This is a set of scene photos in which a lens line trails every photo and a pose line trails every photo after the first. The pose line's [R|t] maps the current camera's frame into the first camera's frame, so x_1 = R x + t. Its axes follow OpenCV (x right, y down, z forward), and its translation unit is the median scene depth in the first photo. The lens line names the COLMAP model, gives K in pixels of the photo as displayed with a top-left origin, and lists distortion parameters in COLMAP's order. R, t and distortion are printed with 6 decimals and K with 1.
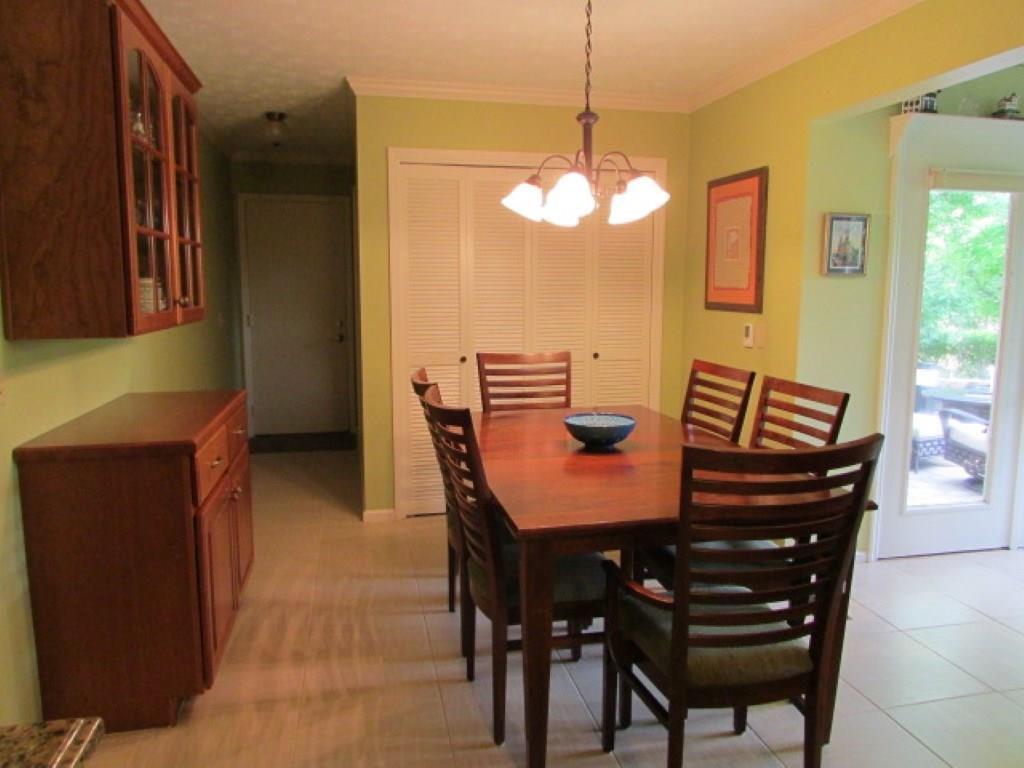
lens RADIAL K [[728.7, 0, 512.0], [0, 728.7, 384.0], [0, 0, 1]] dist [-0.014483, -0.001478]
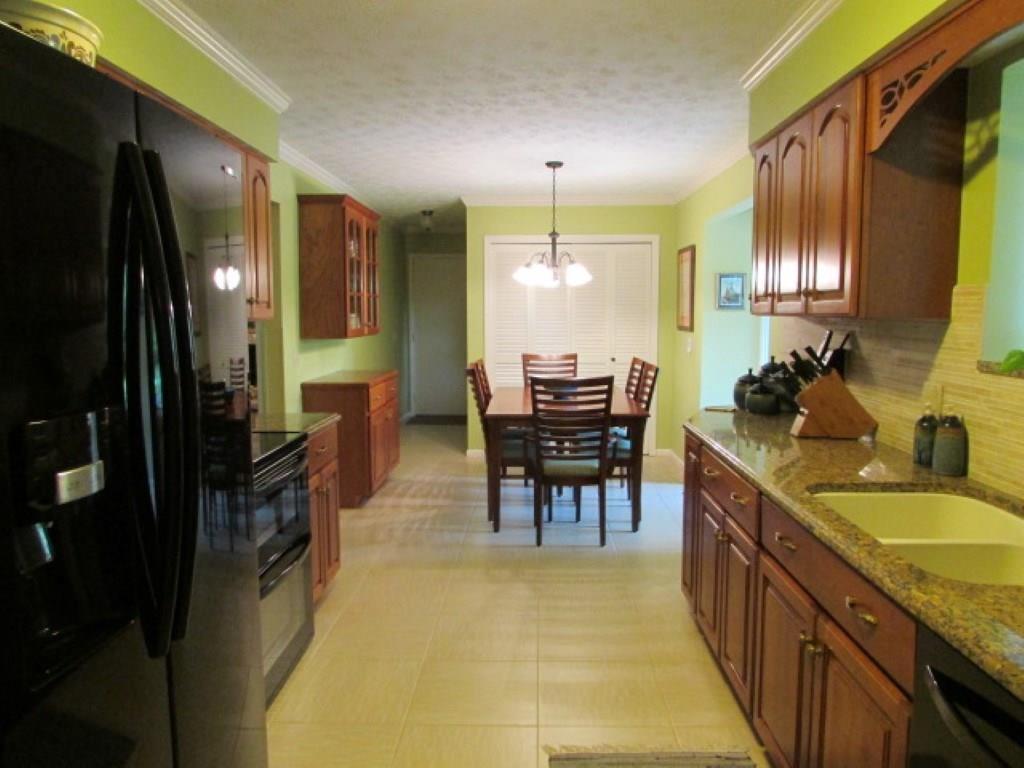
lens RADIAL K [[732.5, 0, 512.0], [0, 732.5, 384.0], [0, 0, 1]] dist [-0.034388, 0.004672]
pose [[0.970024, 0.020288, -0.242161, 0.390994], [-0.028560, 0.999121, -0.030697, 0.093897], [0.241325, 0.036693, 0.969750, -0.791924]]
